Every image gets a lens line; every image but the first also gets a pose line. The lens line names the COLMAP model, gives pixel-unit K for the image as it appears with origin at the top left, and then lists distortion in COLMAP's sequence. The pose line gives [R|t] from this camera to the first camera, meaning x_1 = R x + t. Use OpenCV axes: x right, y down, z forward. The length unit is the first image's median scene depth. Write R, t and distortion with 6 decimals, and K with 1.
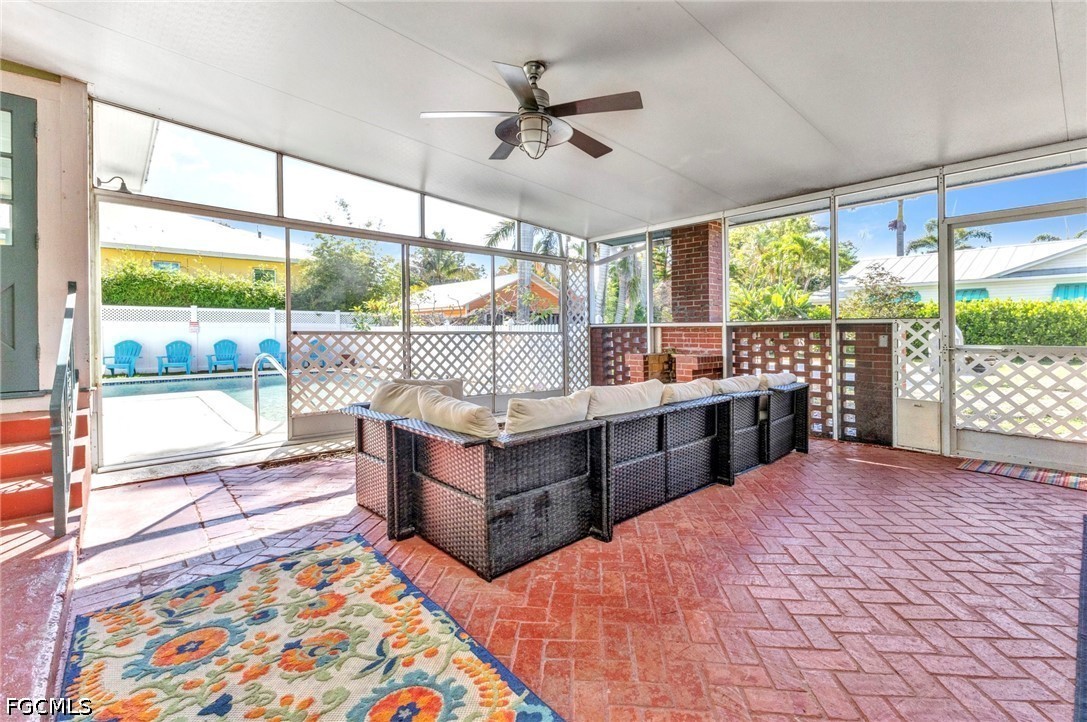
lens RADIAL K [[468.7, 0, 543.5], [0, 468.7, 361.0], [0, 0, 1]] dist [-0.001468, -0.000122]
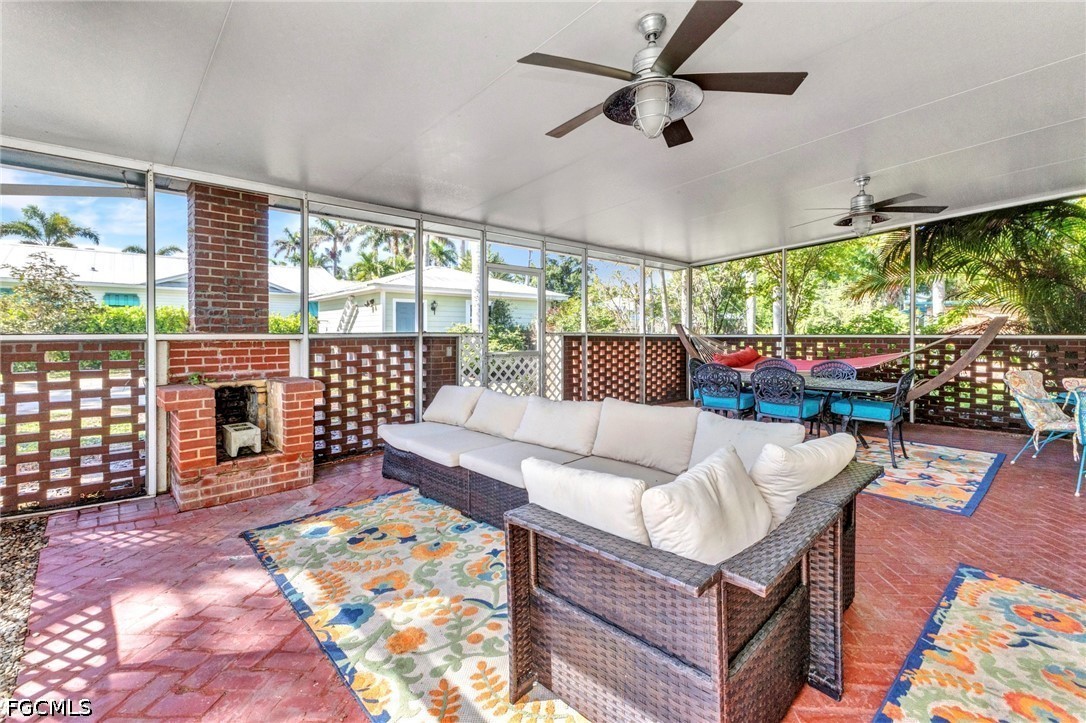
lens RADIAL K [[484.9, 0, 543.0], [0, 484.9, 361.5], [0, 0, 1]] dist [0.000585, -0.000140]
pose [[-0.009796, -0.043585, 0.999002, -0.400644], [0.074616, 0.996232, 0.044196, -0.041250], [-0.997164, 0.074974, -0.006507, 0.587144]]
